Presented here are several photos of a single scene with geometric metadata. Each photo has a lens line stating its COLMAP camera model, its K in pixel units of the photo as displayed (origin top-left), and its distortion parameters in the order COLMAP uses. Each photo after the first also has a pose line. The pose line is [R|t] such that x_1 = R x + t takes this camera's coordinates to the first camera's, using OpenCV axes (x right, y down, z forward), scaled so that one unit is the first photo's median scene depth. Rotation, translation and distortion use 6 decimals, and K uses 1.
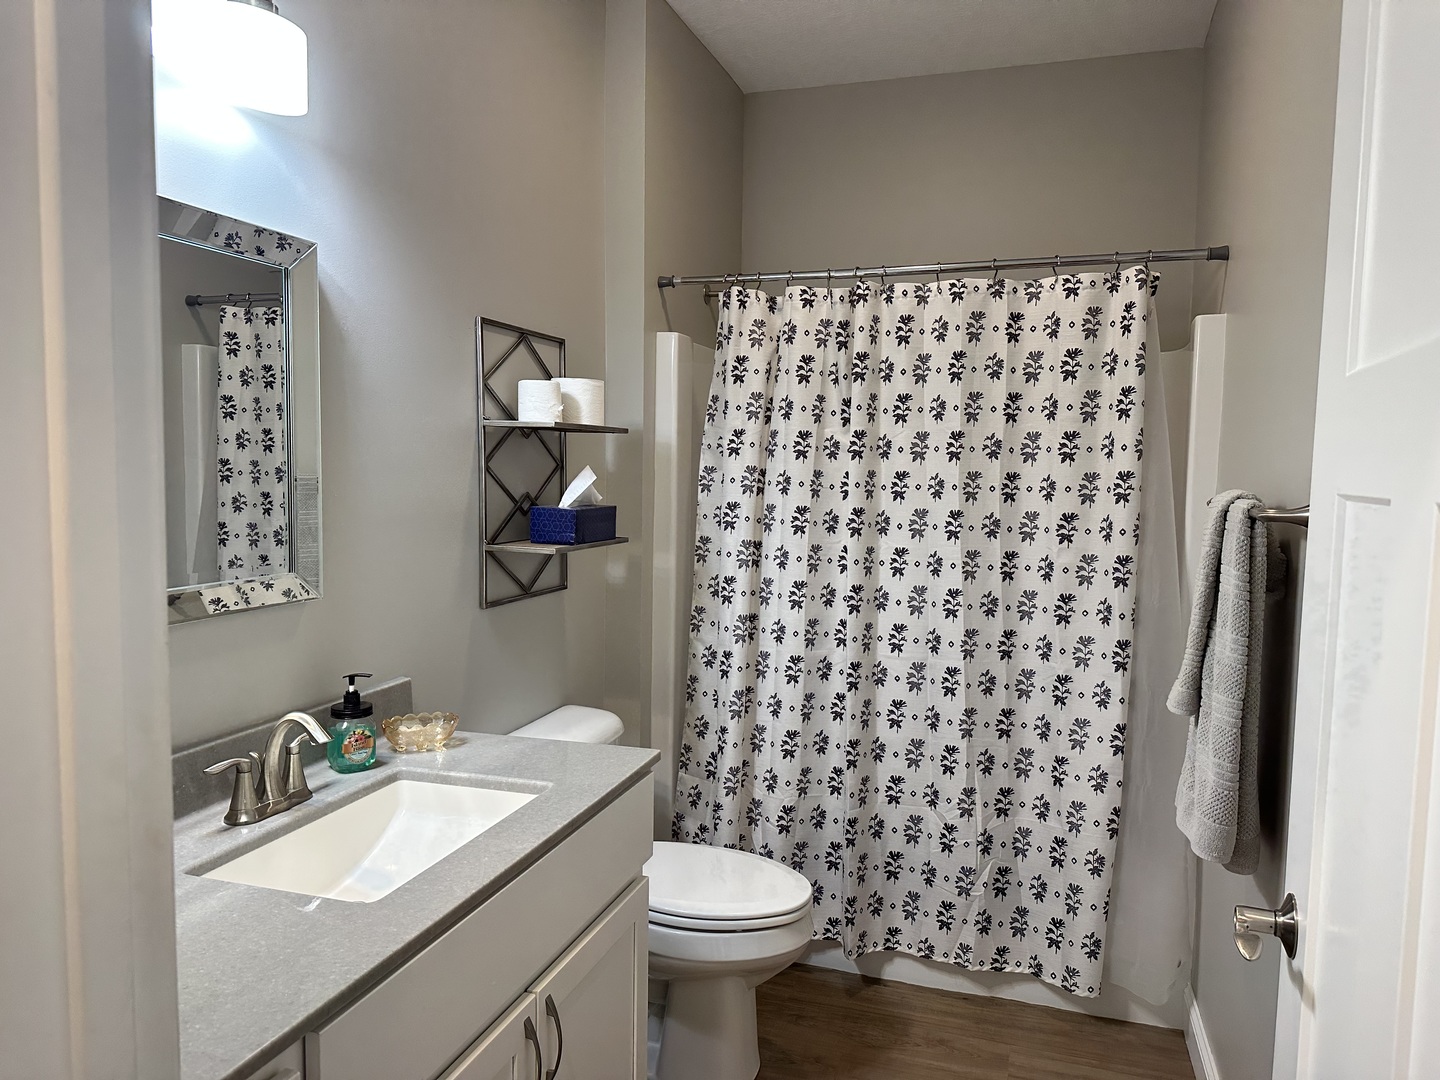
lens RADIAL K [[997.3, 0, 715.9], [0, 997.3, 528.8], [0, 0, 1]] dist [0.051736, -0.070792]
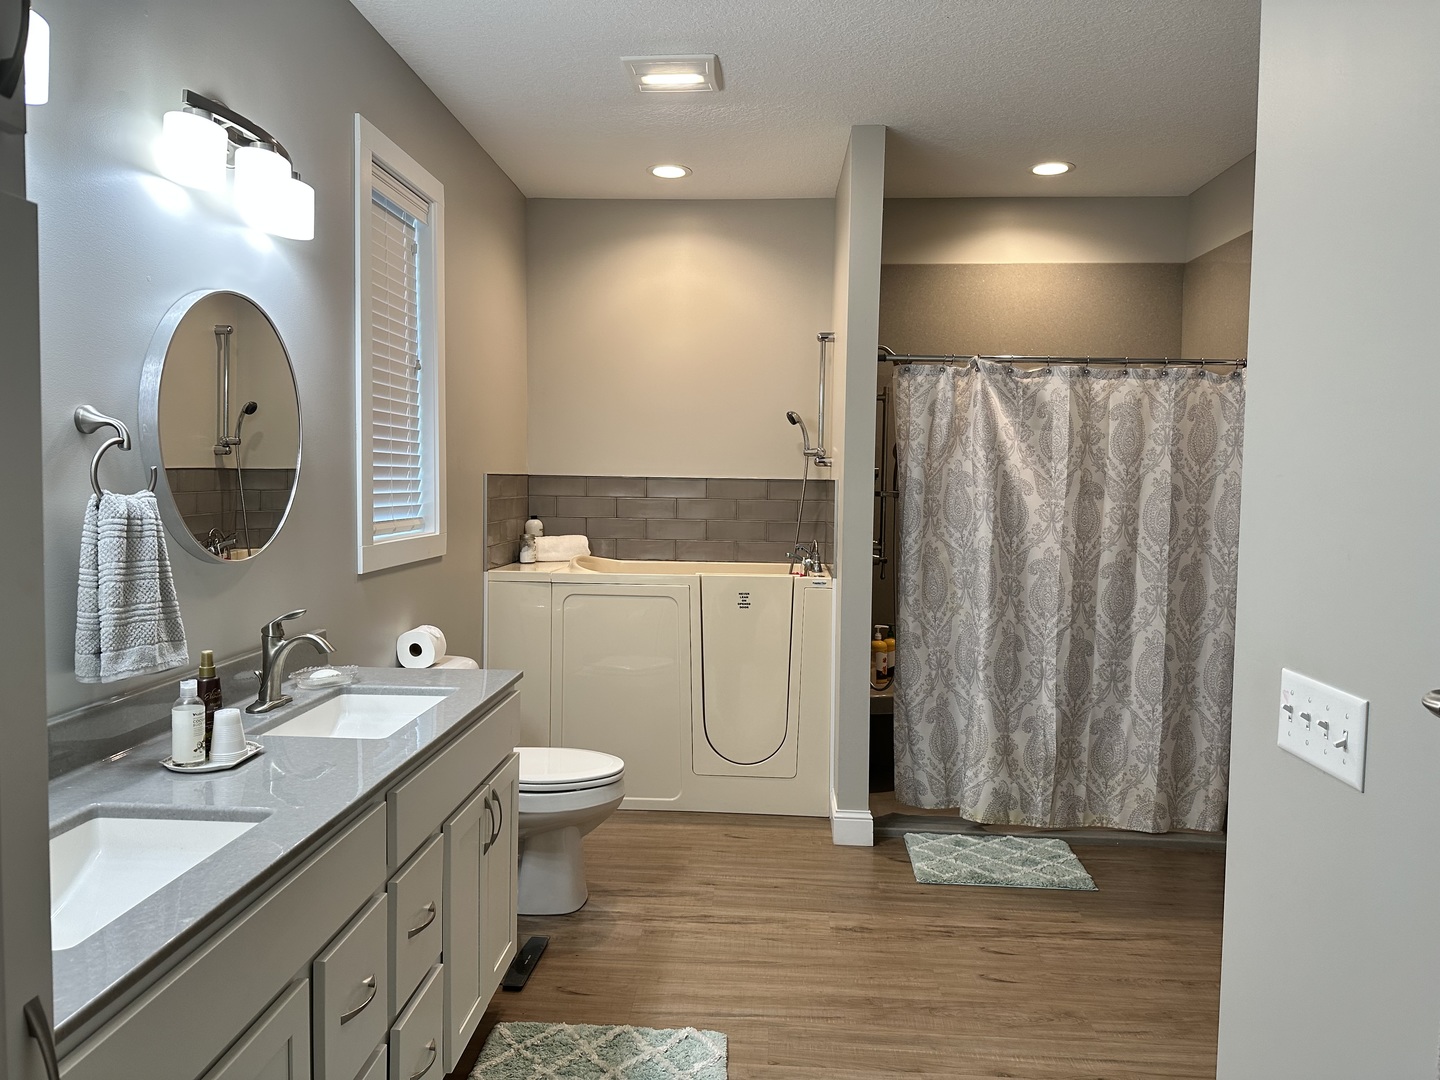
lens RADIAL K [[997.3, 0, 720.5], [0, 997.3, 542.0], [0, 0, 1]] dist [0.051736, -0.070792]
pose [[0.963908, -0.010244, 0.266039, -0.165498], [0.009600, 0.999947, 0.003725, 0.035644], [-0.266063, -0.001036, 0.963955, -0.476245]]
